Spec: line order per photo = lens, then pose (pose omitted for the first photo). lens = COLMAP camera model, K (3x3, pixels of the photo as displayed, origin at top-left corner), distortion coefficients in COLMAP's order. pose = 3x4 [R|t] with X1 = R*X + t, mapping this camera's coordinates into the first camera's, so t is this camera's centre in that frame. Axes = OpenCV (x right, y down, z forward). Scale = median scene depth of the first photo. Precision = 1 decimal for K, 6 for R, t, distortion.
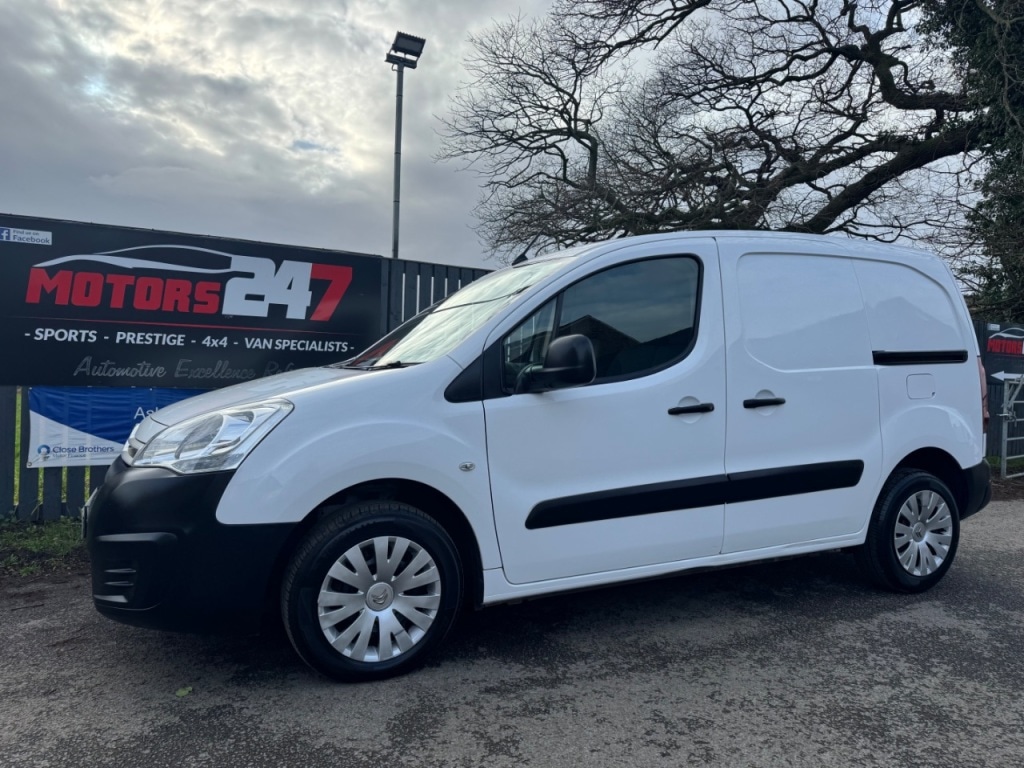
lens RADIAL K [[723.9, 0, 515.7], [0, 723.9, 380.8], [0, 0, 1]] dist [0.040140, -0.047076]
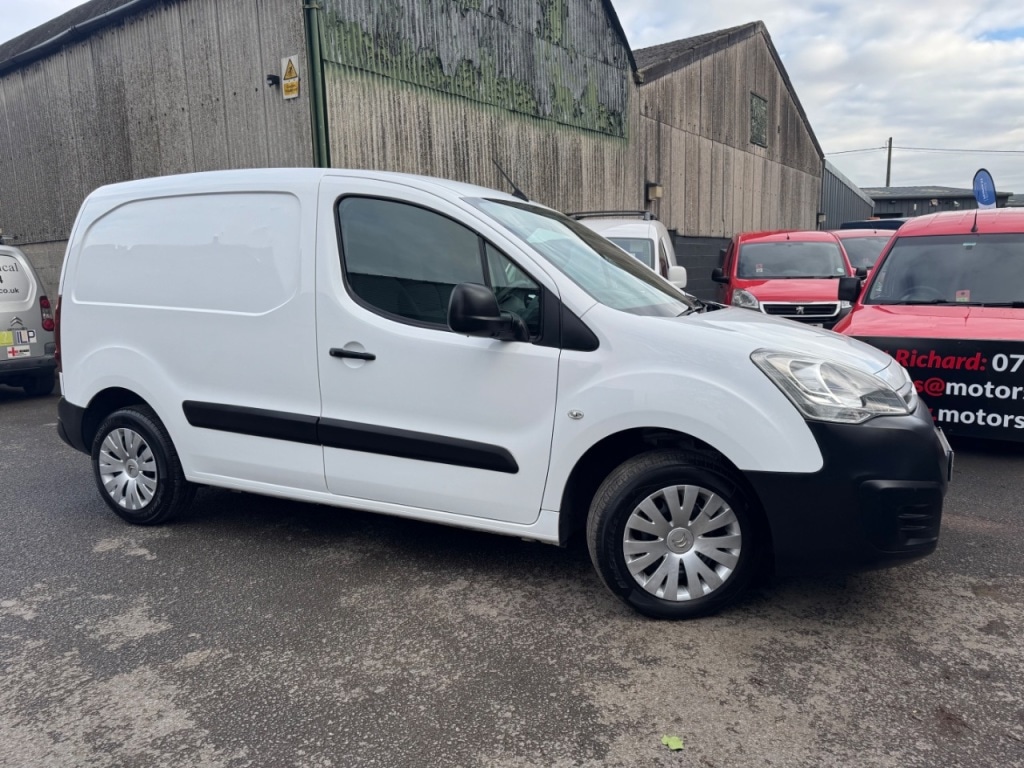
lens RADIAL K [[723.9, 0, 509.2], [0, 723.9, 386.0], [0, 0, 1]] dist [0.040140, -0.047076]
pose [[-0.747059, 0.088210, -0.658880, 0.126824], [-0.005009, 0.990382, 0.138270, -0.052386], [0.664739, 0.106596, -0.739432, 1.073801]]
